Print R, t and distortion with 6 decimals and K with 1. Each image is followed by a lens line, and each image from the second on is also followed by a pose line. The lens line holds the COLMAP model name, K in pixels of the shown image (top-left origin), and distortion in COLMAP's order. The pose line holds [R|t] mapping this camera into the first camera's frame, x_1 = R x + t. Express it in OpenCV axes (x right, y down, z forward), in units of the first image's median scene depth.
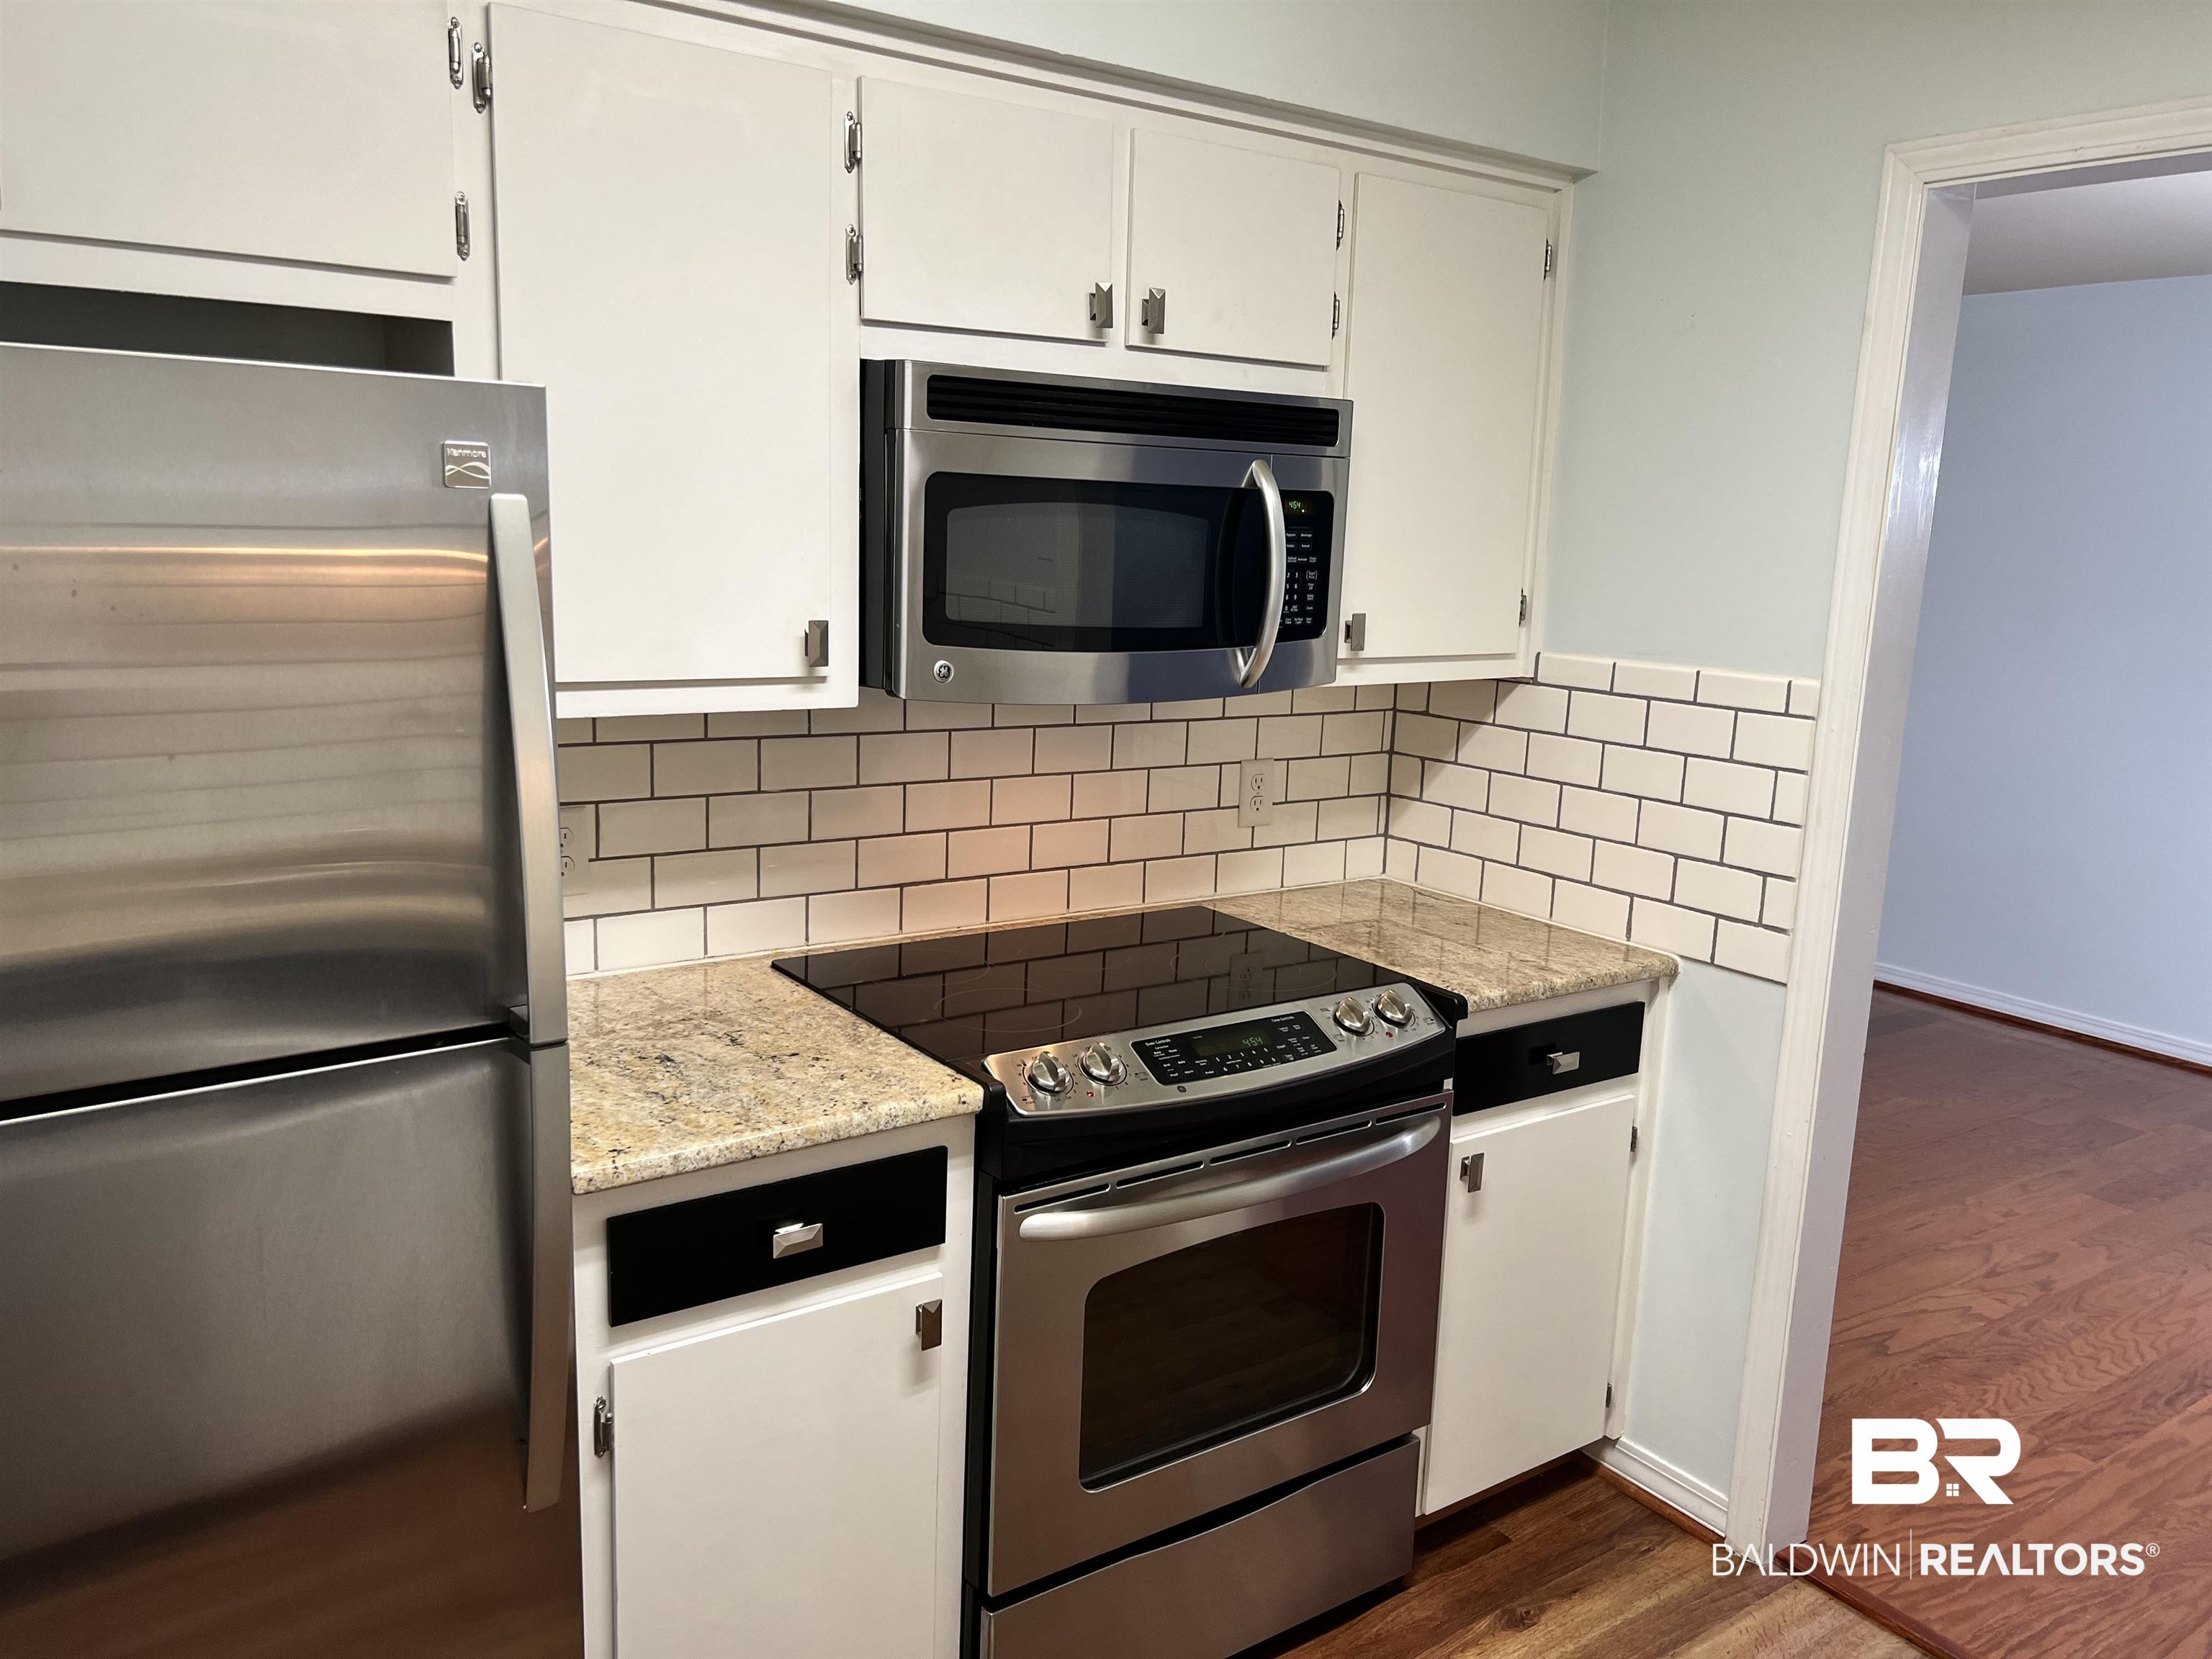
lens RADIAL K [[1660.8, 0, 1098.1], [0, 1660.8, 833.9], [0, 0, 1]] dist [0.053754, -0.060612]
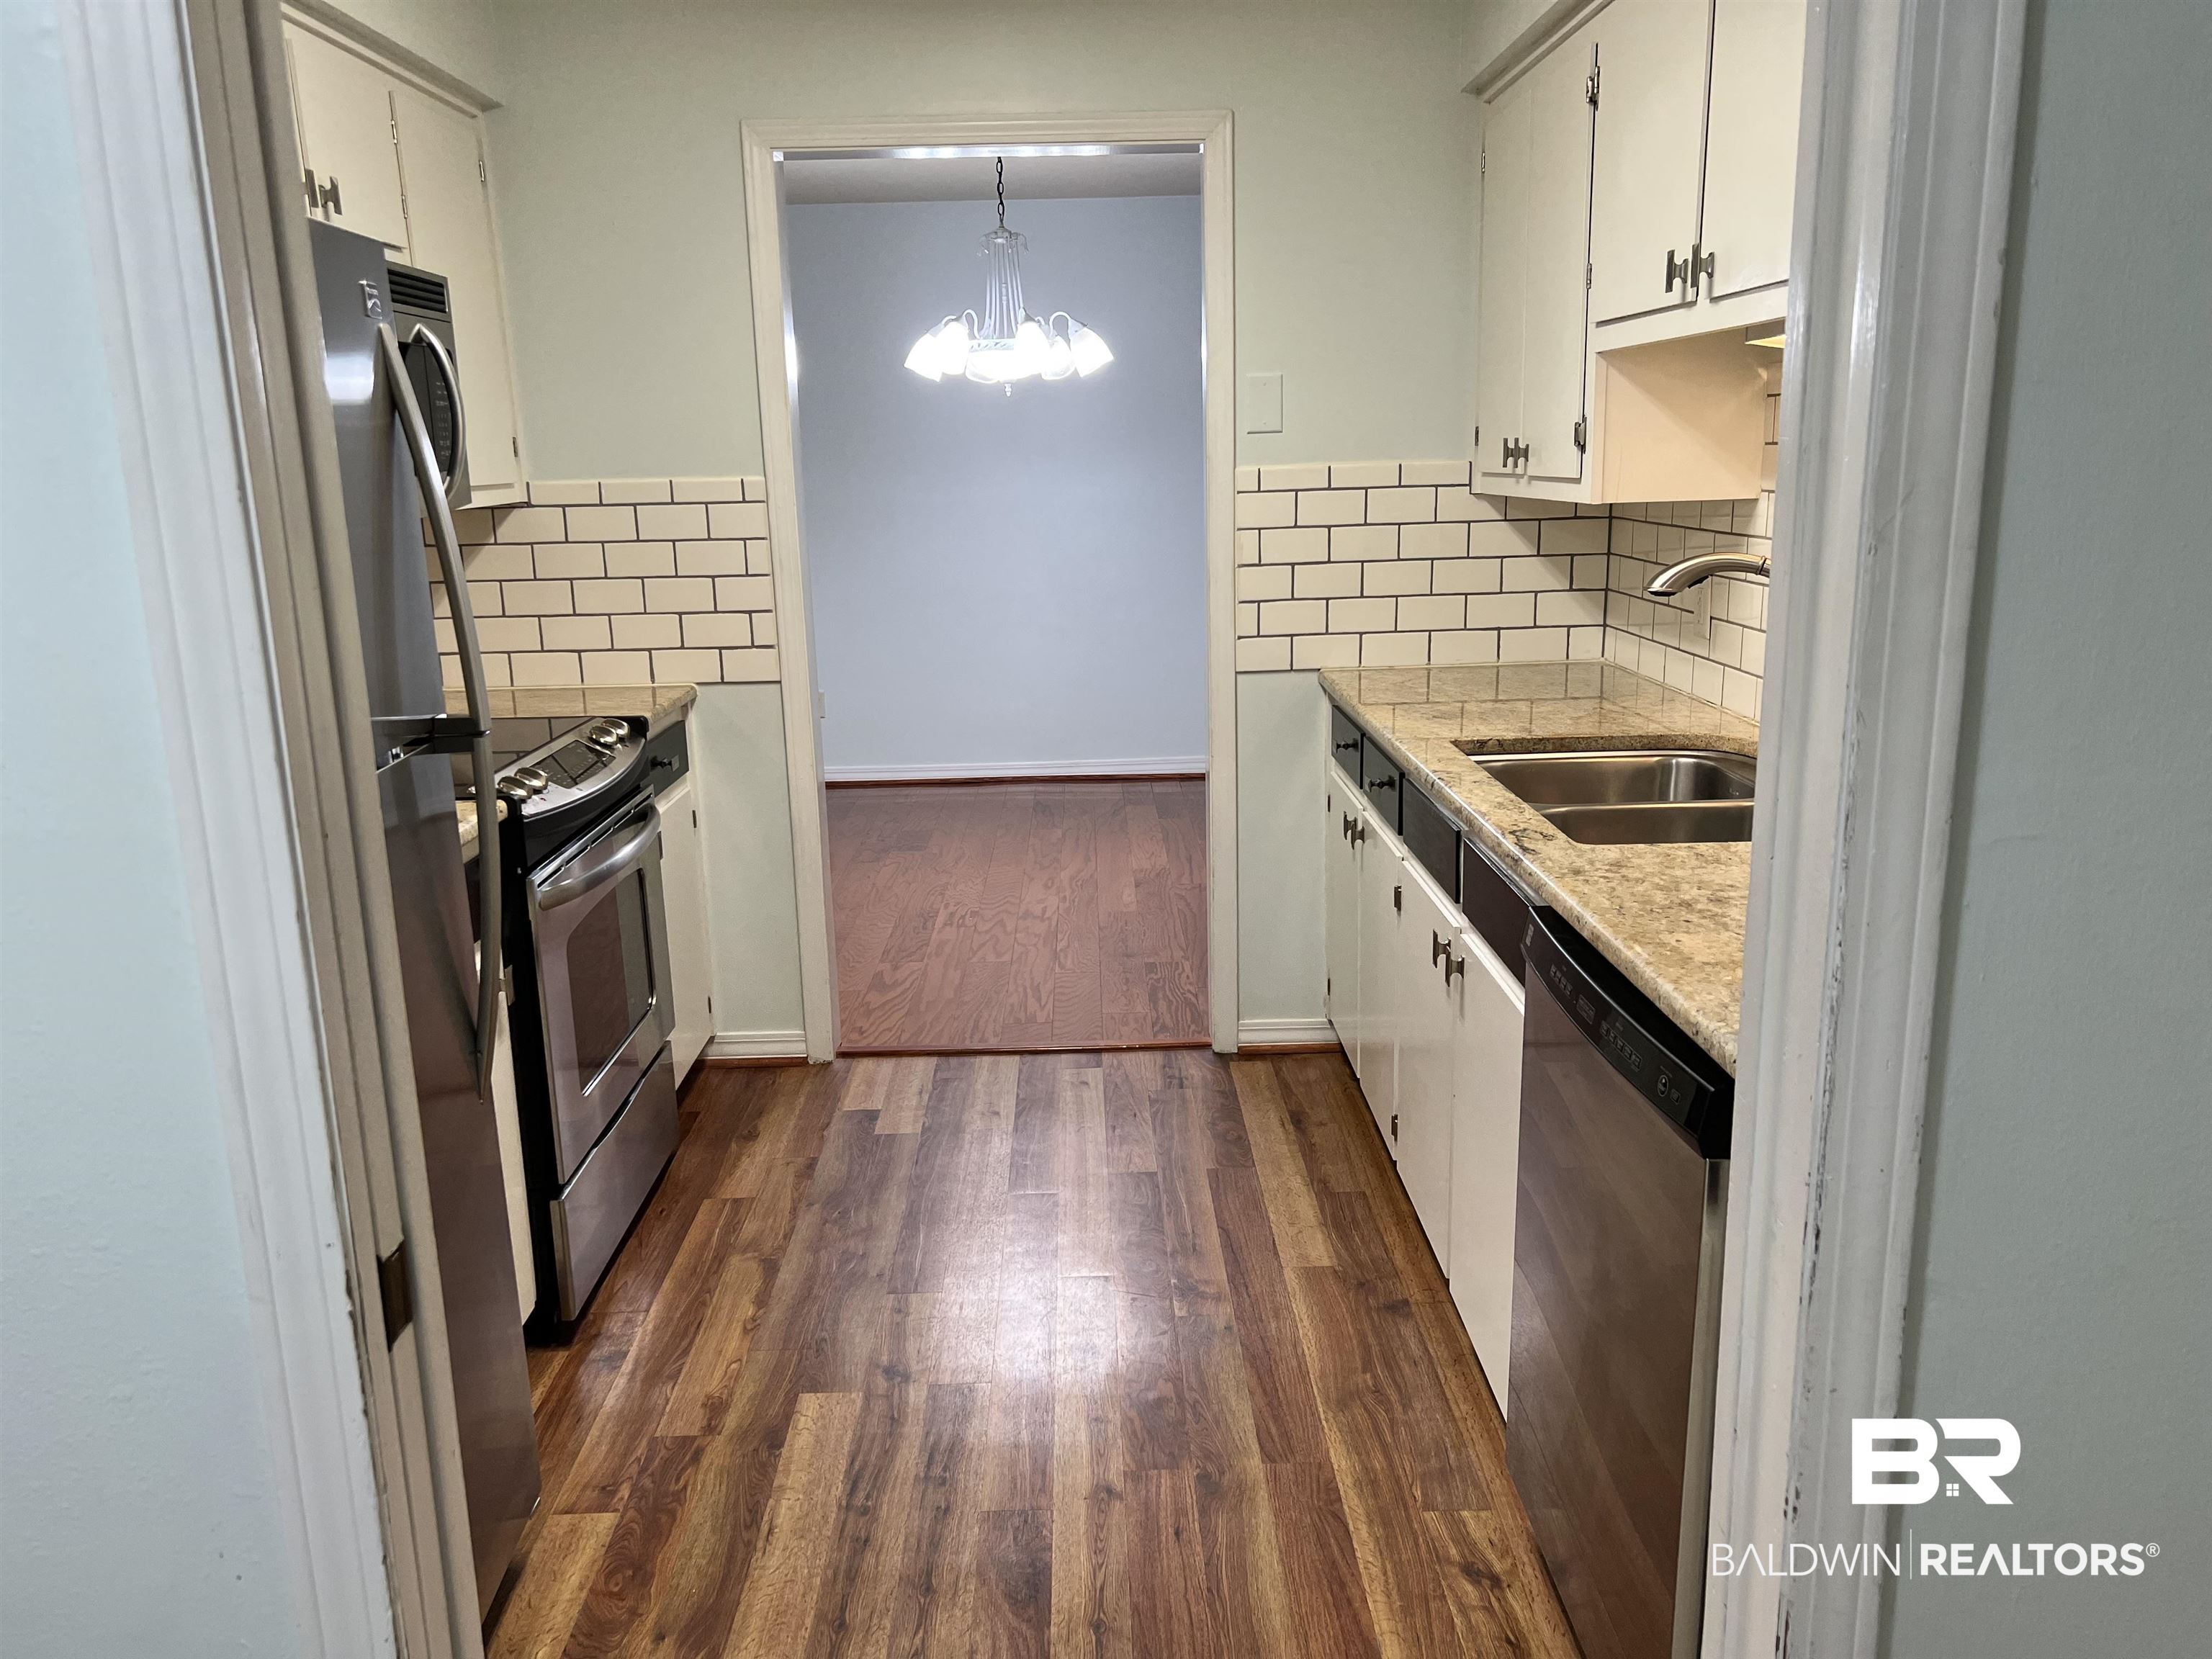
lens RADIAL K [[1660.8, 0, 1100.3], [0, 1660.8, 843.4], [0, 0, 1]] dist [0.053754, -0.060612]
pose [[0.561873, -0.236517, 0.792691, -0.649021], [0.195645, 0.969063, 0.150465, 0.061445], [-0.803755, 0.070543, 0.590764, -0.115868]]
